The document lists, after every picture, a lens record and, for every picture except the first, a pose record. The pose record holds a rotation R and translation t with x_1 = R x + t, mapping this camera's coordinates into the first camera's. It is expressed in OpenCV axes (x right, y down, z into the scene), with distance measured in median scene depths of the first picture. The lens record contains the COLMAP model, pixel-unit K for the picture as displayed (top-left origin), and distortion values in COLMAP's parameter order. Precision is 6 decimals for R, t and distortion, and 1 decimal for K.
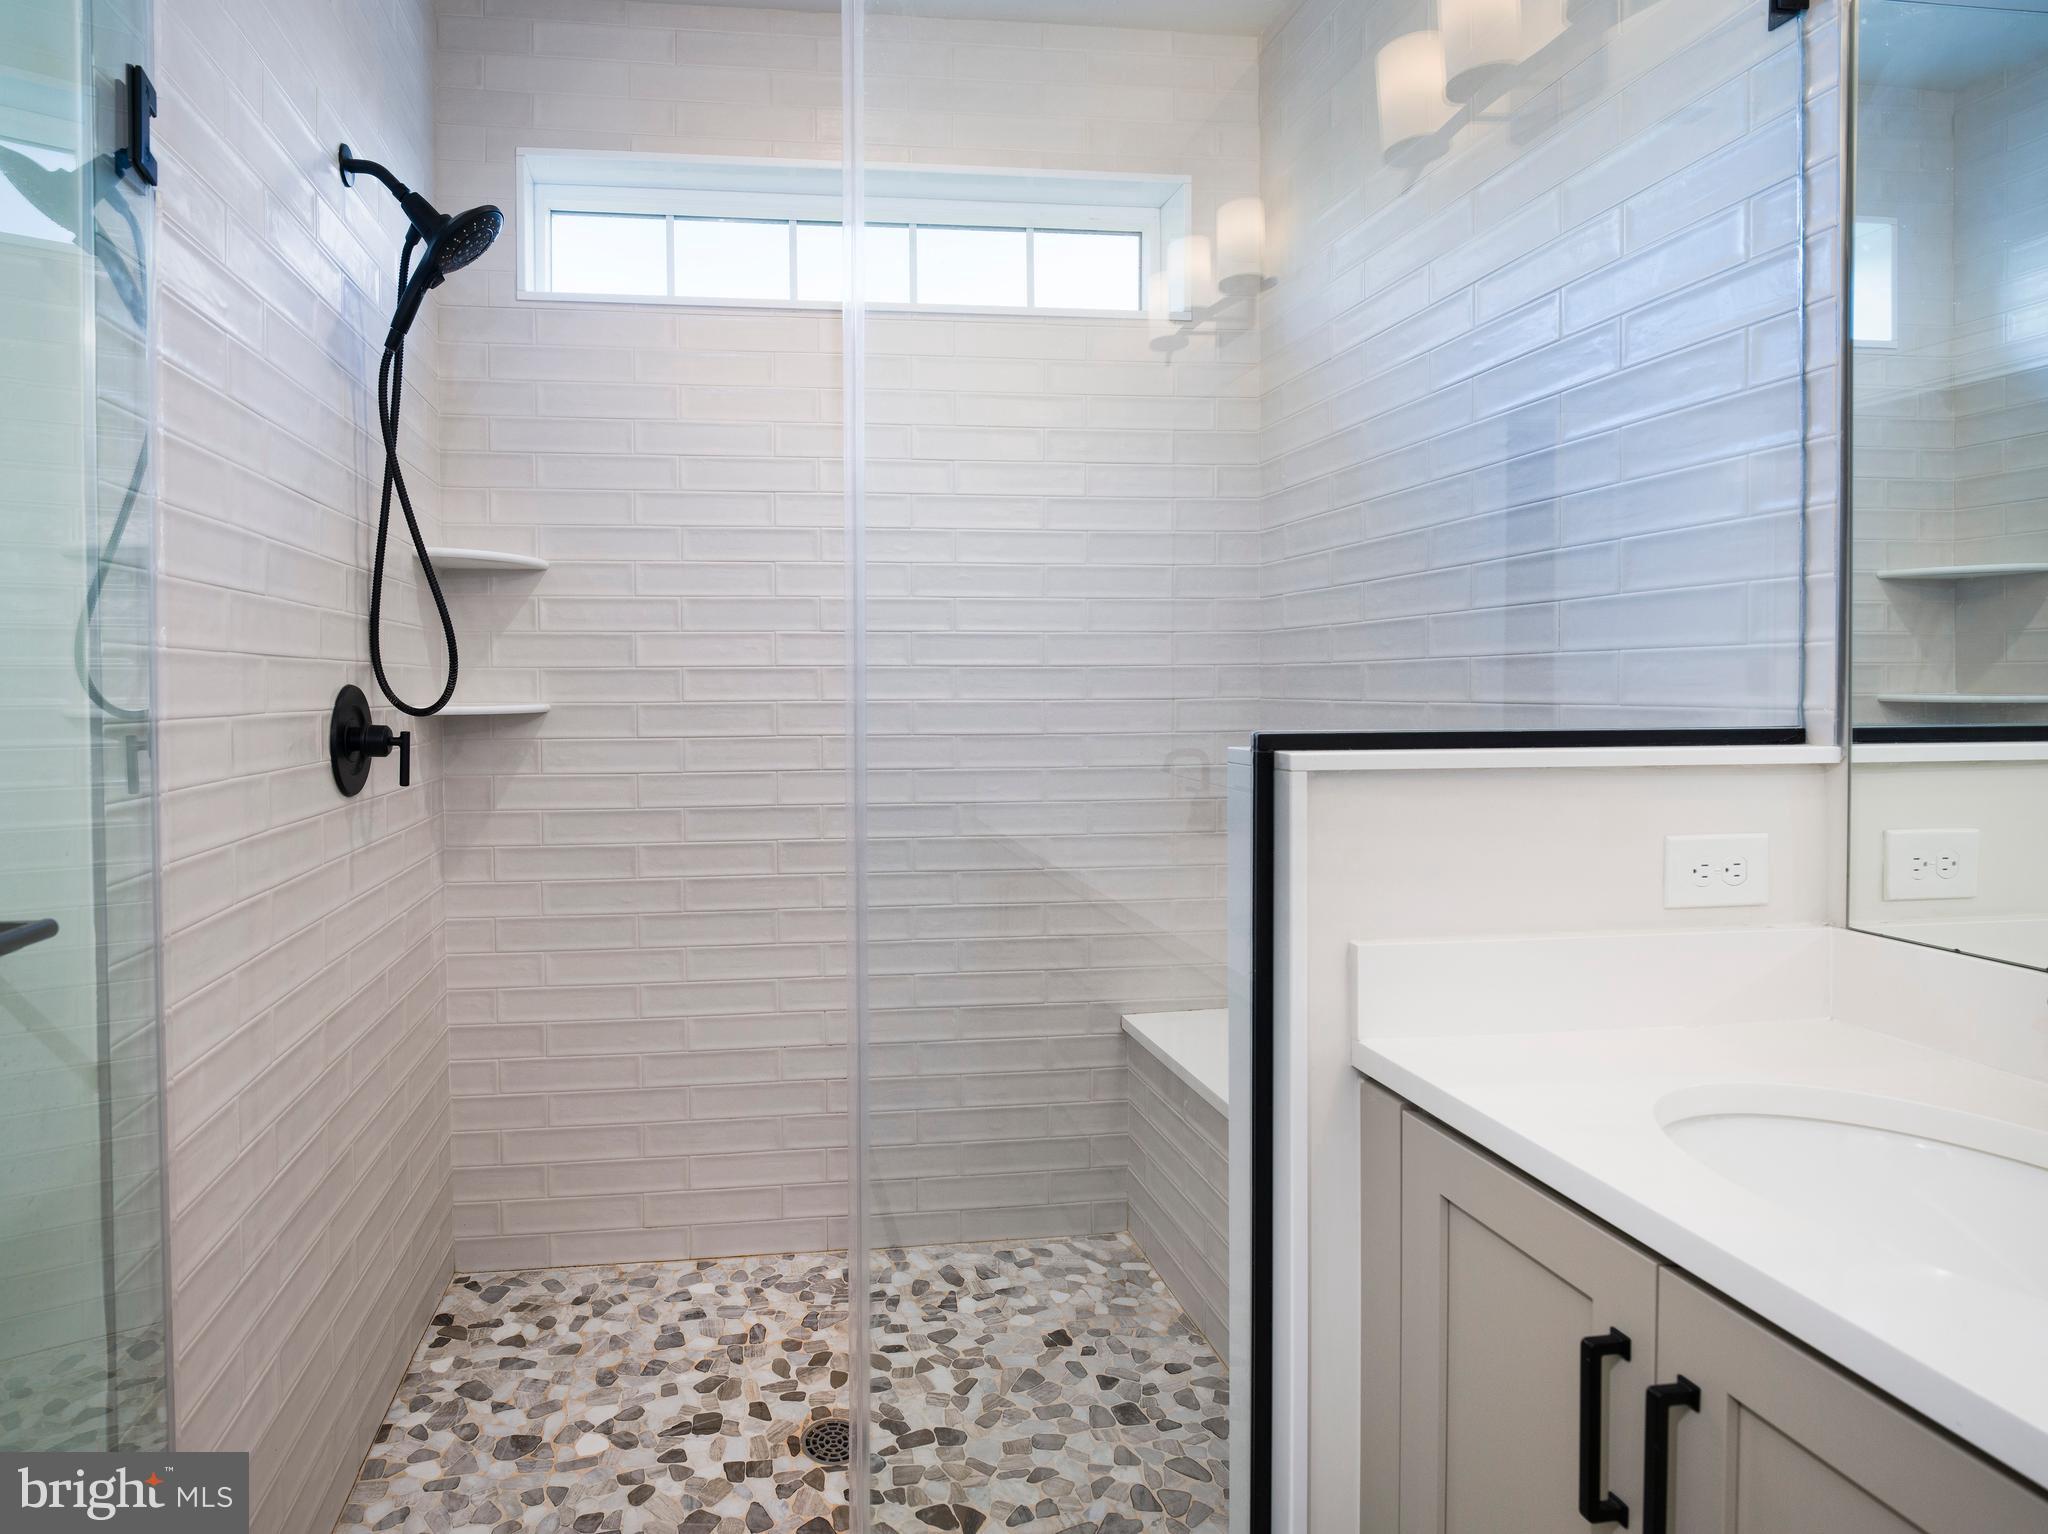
lens RADIAL K [[1107.1, 0, 839.1], [0, 1107.1, 709.3], [0, 0, 1]] dist [0.003390, -0.014283]
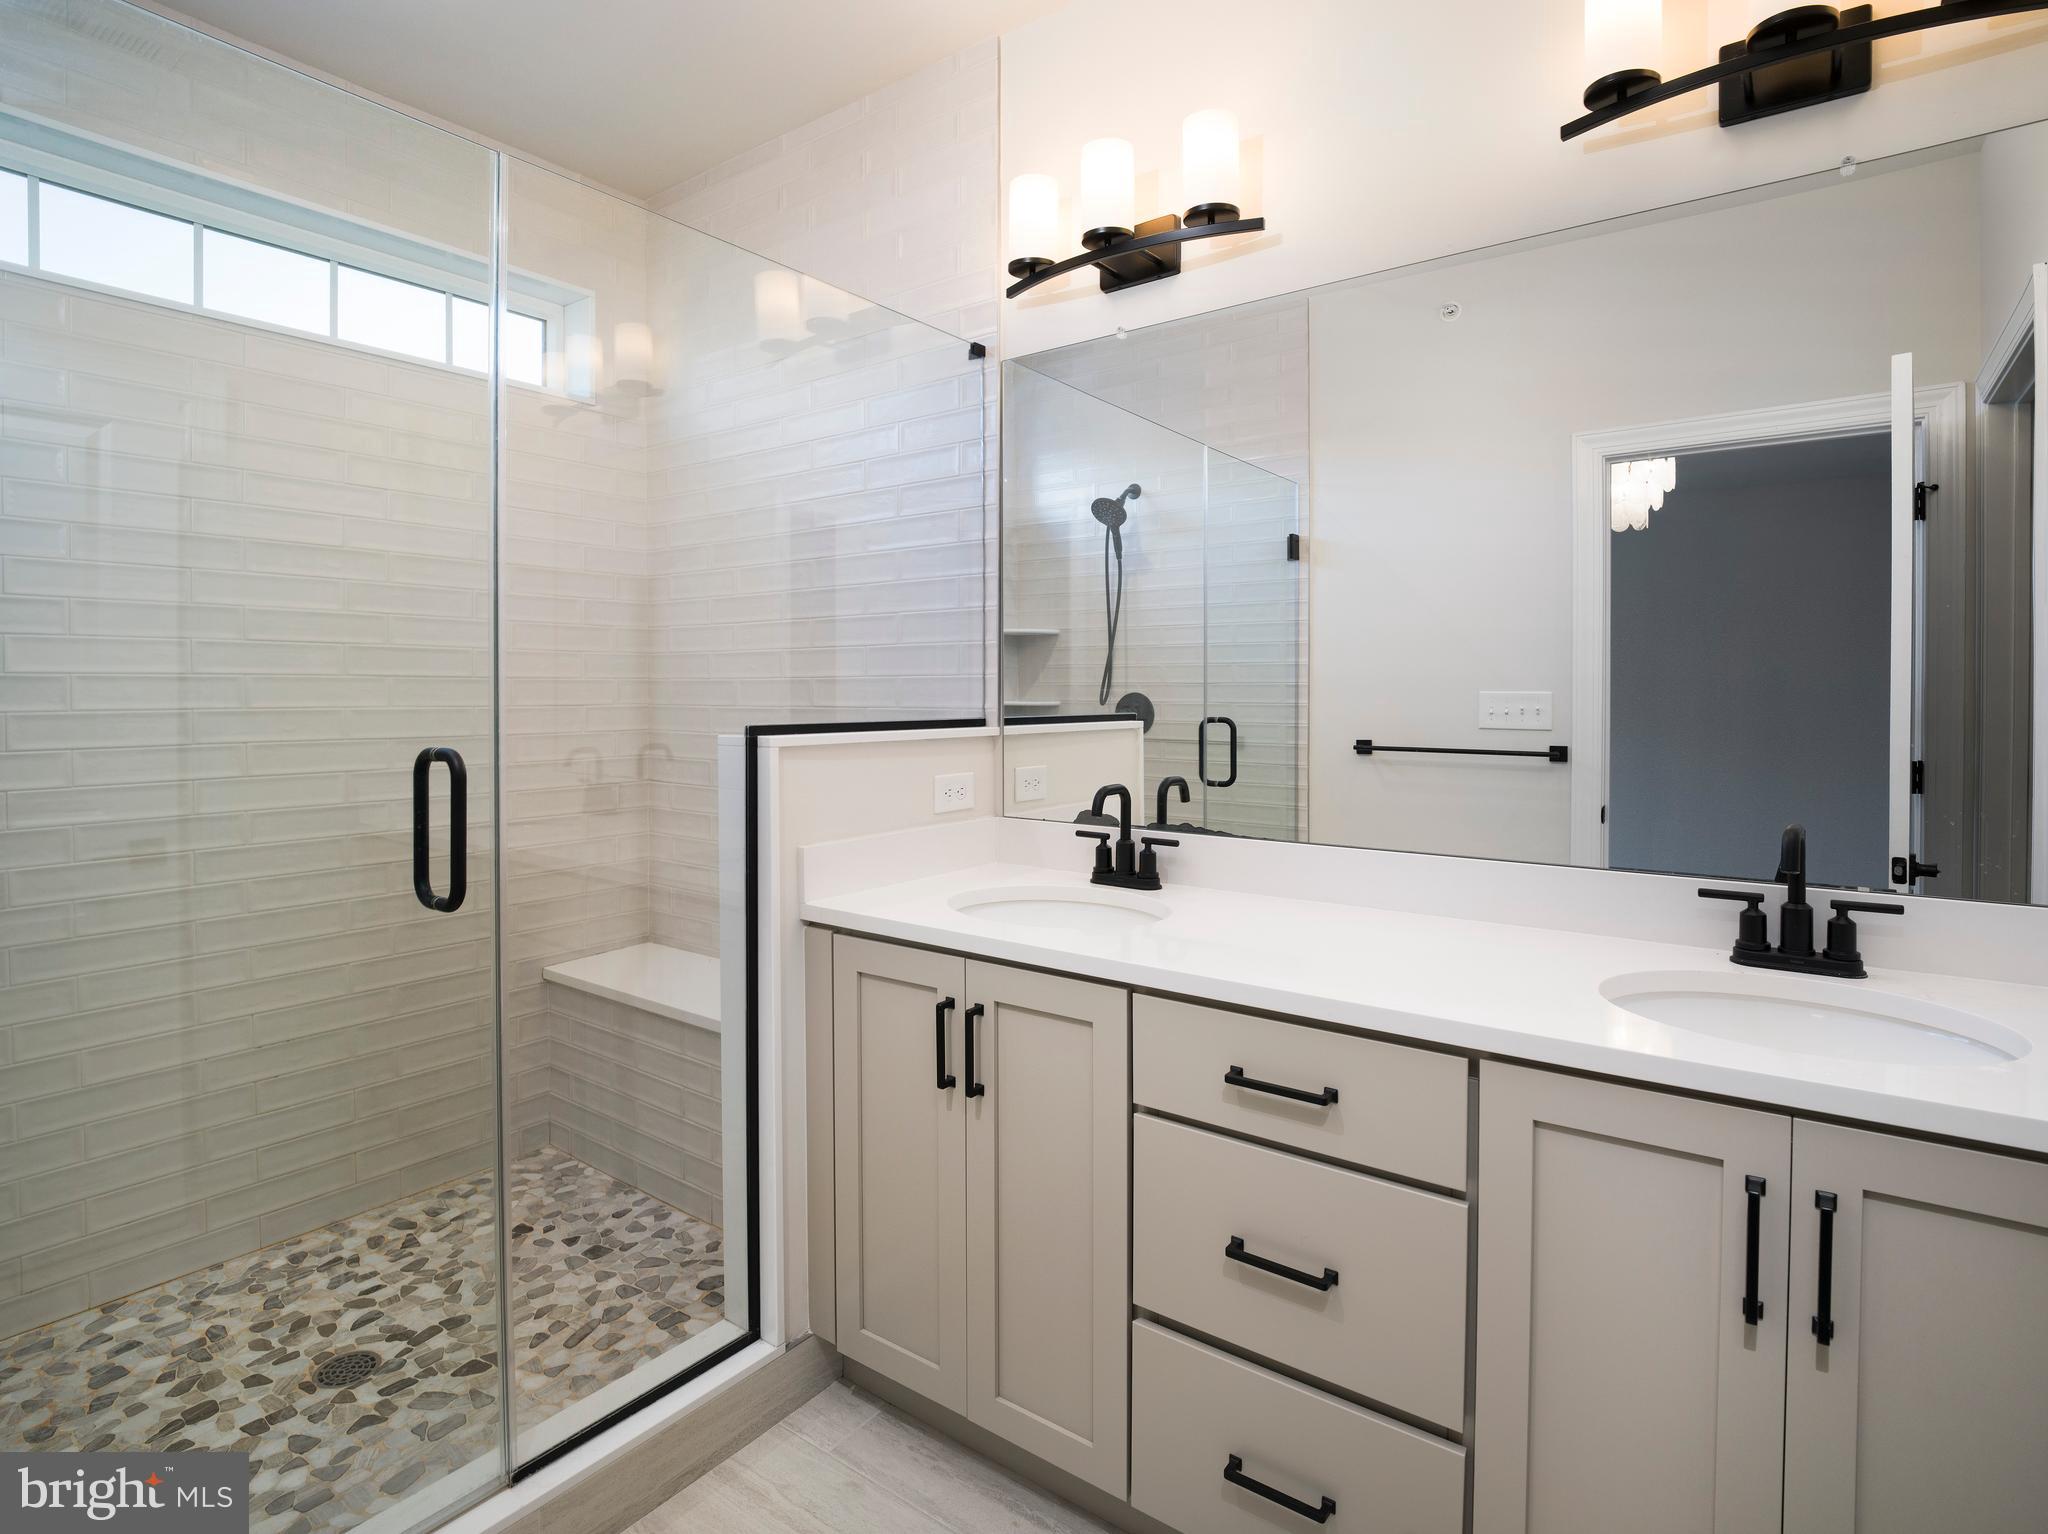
lens RADIAL K [[1053.6, 0, 1019.7], [0, 1053.6, 708.9], [0, 0, 1]] dist [-0.019315, 0.000026]
pose [[0.682989, -0.006209, 0.730402, -0.270733], [0.011280, 0.999934, -0.002048, 0.002638], [-0.730341, 0.009638, 0.683015, -0.199245]]
